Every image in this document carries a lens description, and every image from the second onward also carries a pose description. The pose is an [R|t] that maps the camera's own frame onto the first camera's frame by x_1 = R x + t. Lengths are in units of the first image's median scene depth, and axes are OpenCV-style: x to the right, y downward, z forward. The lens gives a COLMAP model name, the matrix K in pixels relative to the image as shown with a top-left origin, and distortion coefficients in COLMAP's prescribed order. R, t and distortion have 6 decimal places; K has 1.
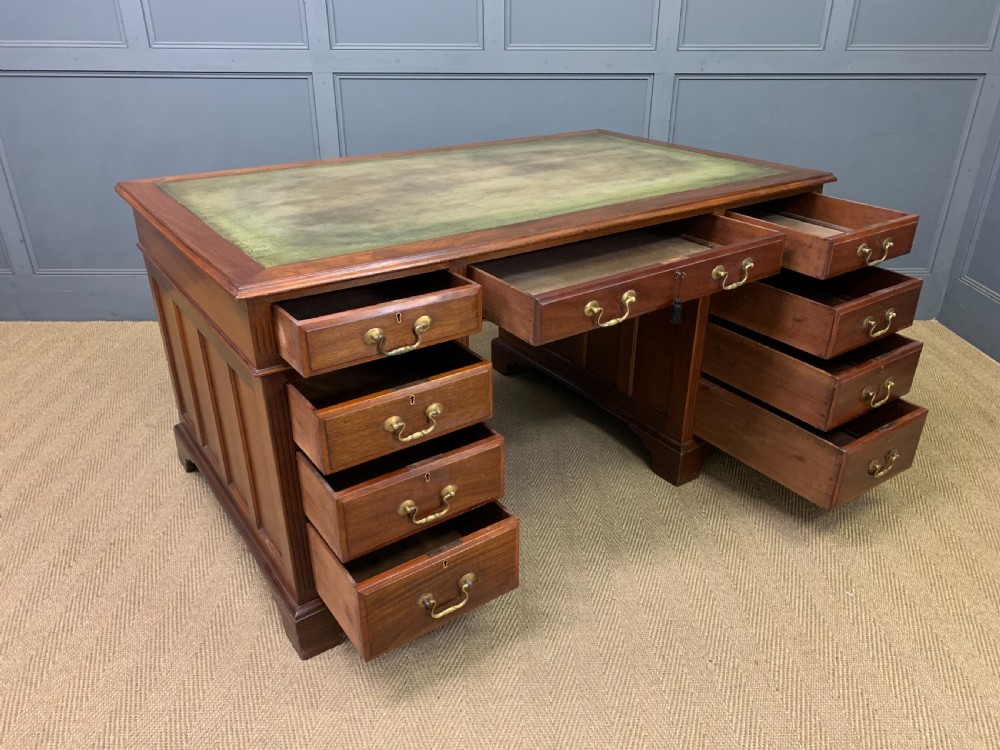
lens RADIAL K [[772.5, 0, 506.2], [0, 772.5, 382.3], [0, 0, 1]] dist [0.030071, -0.022166]
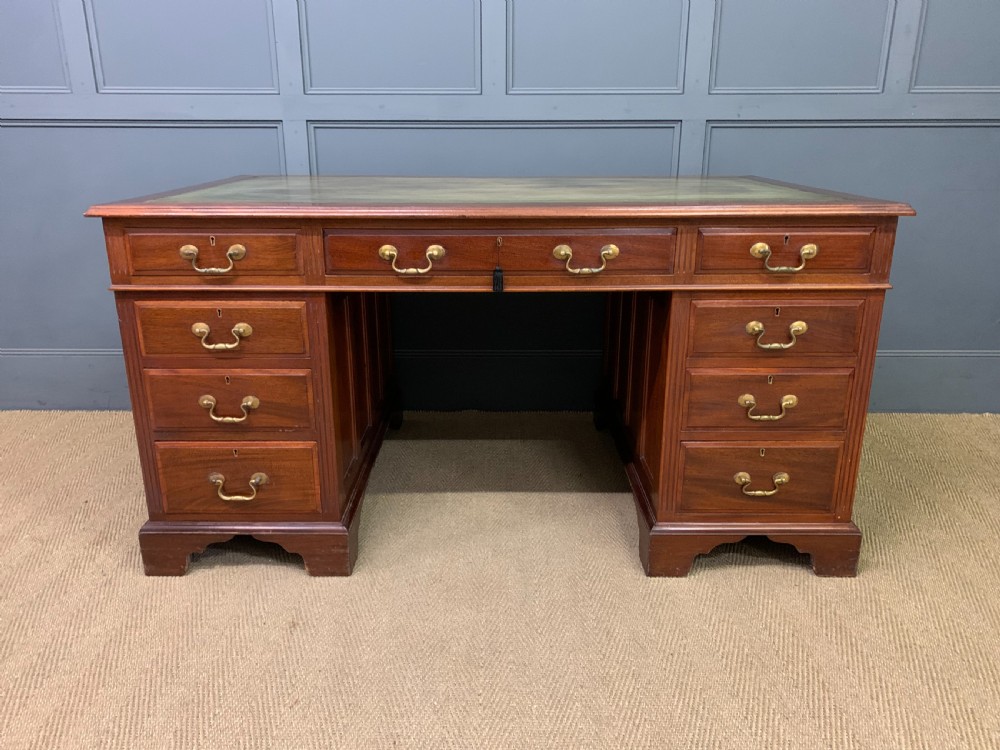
lens RADIAL K [[772.5, 0, 494.3], [0, 772.5, 363.7], [0, 0, 1]] dist [0.030071, -0.022166]
pose [[0.999644, 0.003165, -0.026510, 0.010898], [-0.007515, 0.986159, -0.165633, 0.010604], [0.025618, 0.165773, 0.985831, 0.260852]]
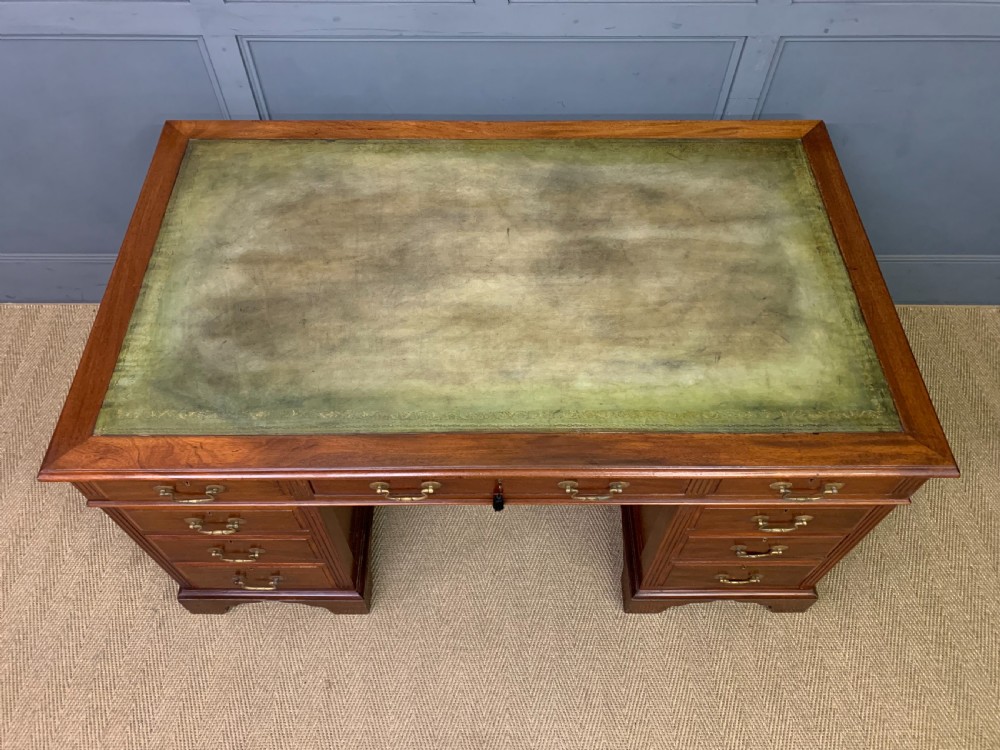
lens RADIAL K [[772.5, 0, 495.8], [0, 772.5, 372.8], [0, 0, 1]] dist [0.030071, -0.022166]
pose [[0.999810, 0.015693, -0.011554, -0.000678], [-0.008124, 0.874569, 0.484833, -0.601824], [0.017714, -0.484647, 0.874530, 0.412604]]
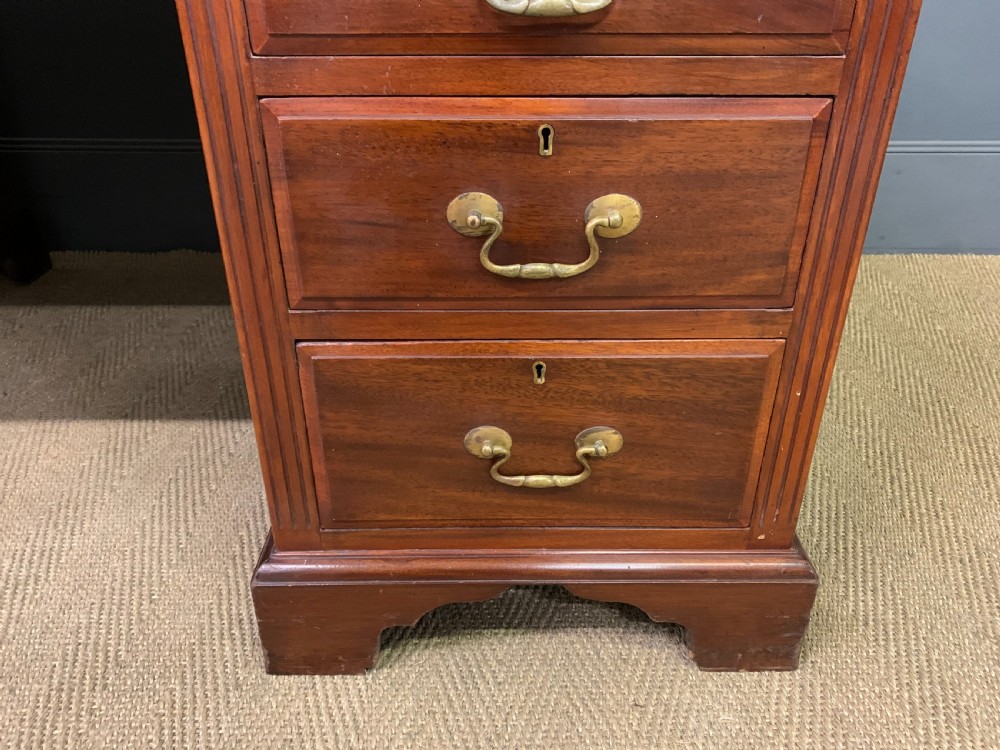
lens RADIAL K [[772.5, 0, 499.9], [0, 772.5, 366.2], [0, 0, 1]] dist [0.030071, -0.022166]
pose [[0.999790, 0.006867, -0.019314, 0.244984], [-0.006130, 0.999260, 0.037967, -0.043210], [0.019560, -0.037841, 0.999092, 0.776337]]
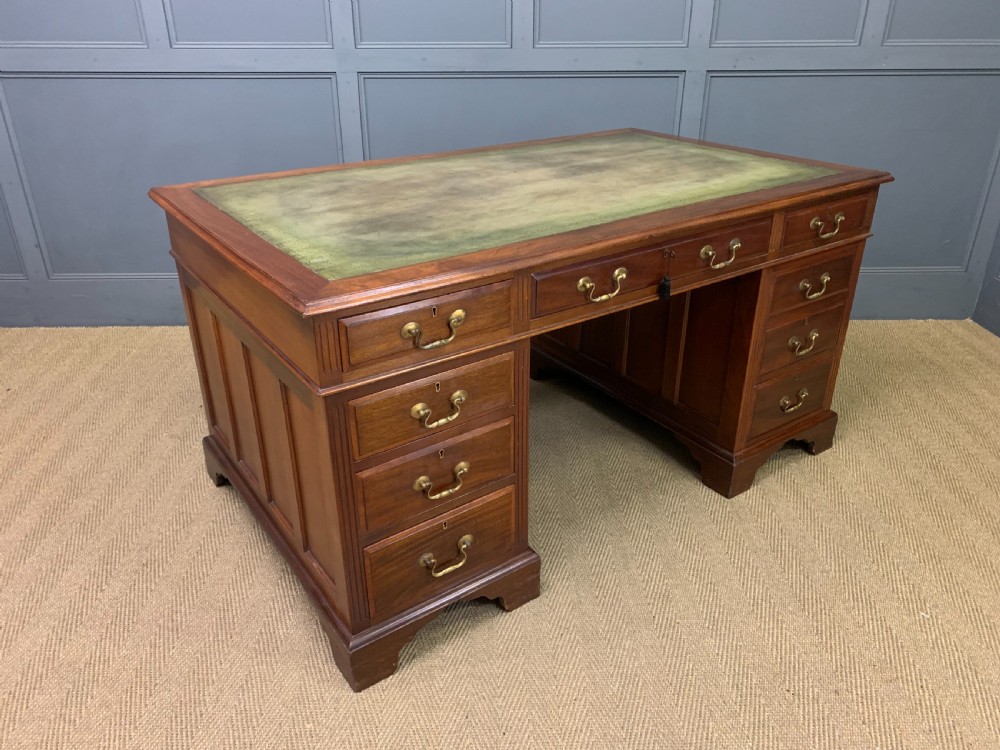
lens RADIAL K [[772.5, 0, 497.9], [0, 772.5, 364.5], [0, 0, 1]] dist [0.030071, -0.022166]
pose [[0.999976, -0.006707, 0.001906, -0.065423], [0.006736, 0.999859, -0.015368, -0.018516], [-0.001803, 0.015381, 0.999880, 0.036757]]
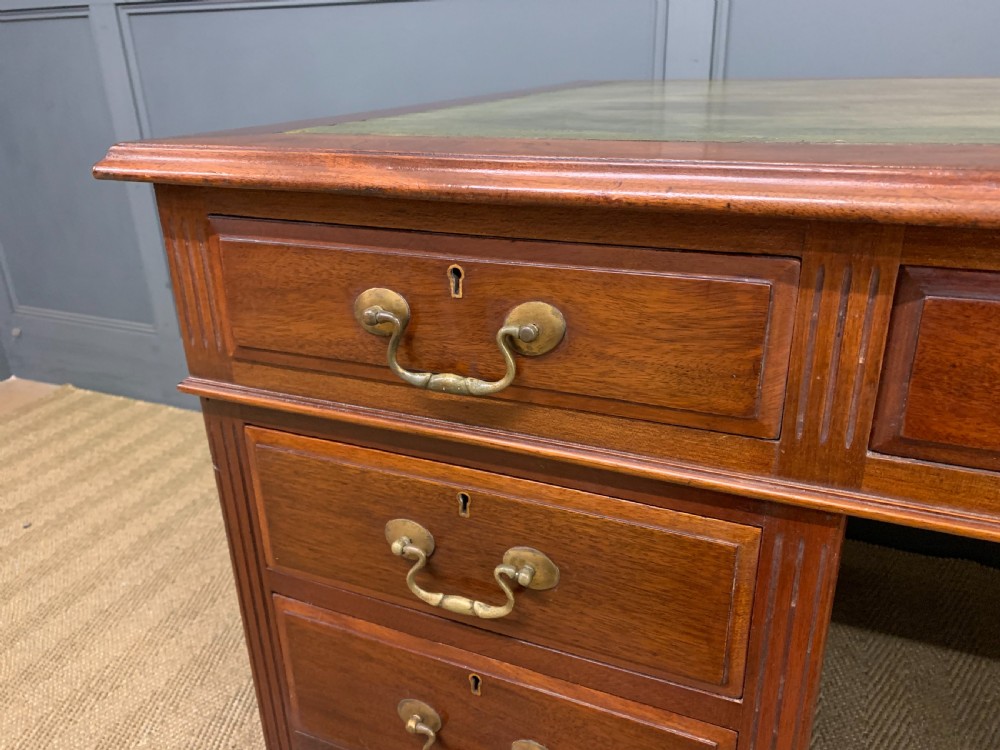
lens RADIAL K [[772.5, 0, 497.0], [0, 772.5, 364.4], [0, 0, 1]] dist [0.030071, -0.022166]
pose [[0.908184, 0.129944, -0.397890, -0.171815], [-0.162851, 0.985388, -0.049897, -0.183081], [0.385592, 0.110112, 0.916075, 0.752392]]
